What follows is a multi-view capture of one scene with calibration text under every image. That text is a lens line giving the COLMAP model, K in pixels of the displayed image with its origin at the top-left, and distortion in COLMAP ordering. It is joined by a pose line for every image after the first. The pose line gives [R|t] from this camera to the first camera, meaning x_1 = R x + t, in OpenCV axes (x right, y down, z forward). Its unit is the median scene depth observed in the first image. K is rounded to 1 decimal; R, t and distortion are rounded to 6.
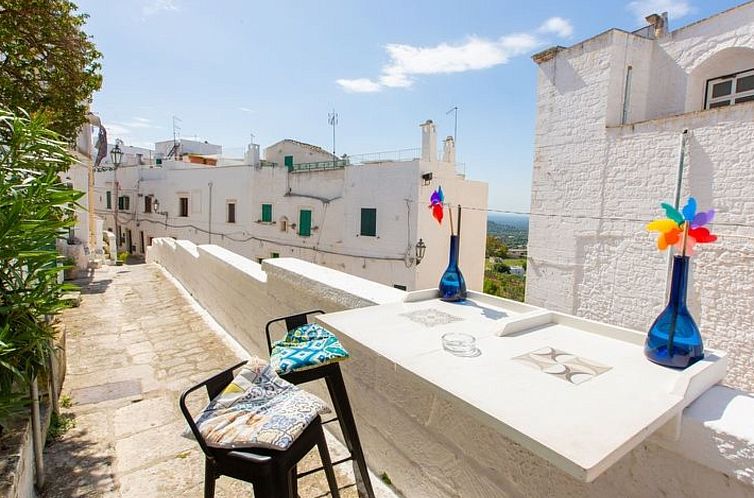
lens RADIAL K [[394.9, 0, 377.0], [0, 394.9, 249.0], [0, 0, 1]] dist [0.029734, 0.000034]
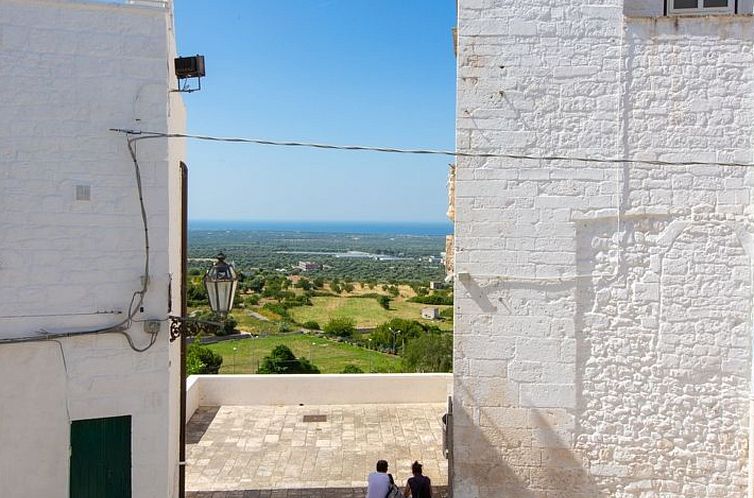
lens RADIAL K [[663.7, 0, 377.0], [0, 663.7, 249.0], [0, 0, 1]] dist [0.006556, 0.001494]
pose [[0.521783, -0.060390, 0.850938, -0.376727], [0.093506, 0.995530, 0.013315, -0.032613], [-0.847938, 0.072621, 0.525097, 0.813799]]
